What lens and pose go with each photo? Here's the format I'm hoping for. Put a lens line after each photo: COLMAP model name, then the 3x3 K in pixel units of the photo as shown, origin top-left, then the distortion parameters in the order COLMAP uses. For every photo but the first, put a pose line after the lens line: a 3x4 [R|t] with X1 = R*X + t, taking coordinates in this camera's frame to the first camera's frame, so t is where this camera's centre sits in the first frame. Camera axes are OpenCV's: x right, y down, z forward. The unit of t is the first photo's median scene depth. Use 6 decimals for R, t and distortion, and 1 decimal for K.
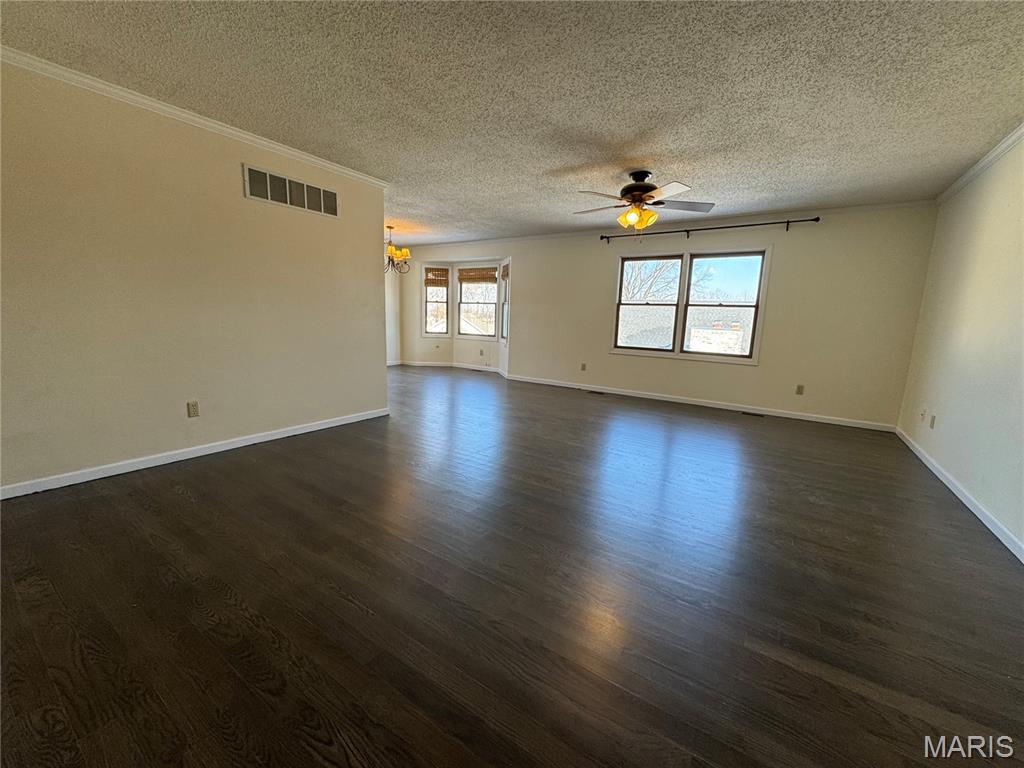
lens RADIAL K [[411.5, 0, 511.3], [0, 411.5, 391.1], [0, 0, 1]] dist [0.004156, 0.000242]
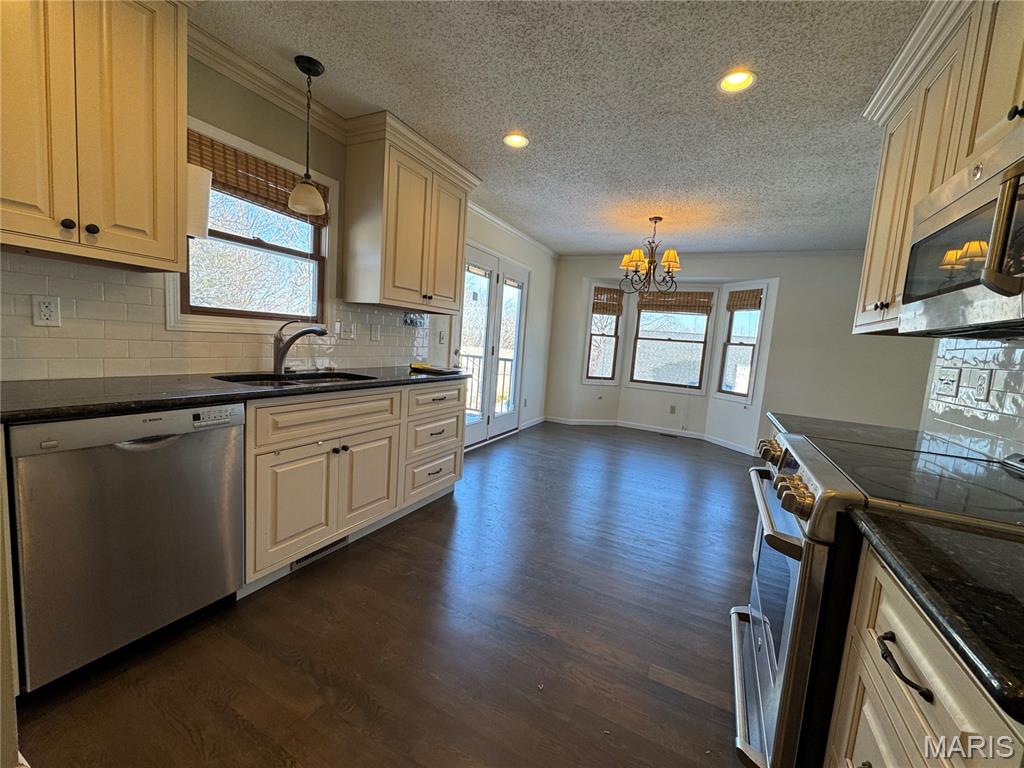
lens RADIAL K [[411.5, 0, 511.3], [0, 411.5, 383.0], [0, 0, 1]] dist [0.004156, 0.000242]
pose [[0.991968, 0.035504, 0.121401, -0.429024], [-0.025946, 0.996503, -0.079430, -0.075063], [-0.123797, 0.075642, 0.989420, 0.329751]]
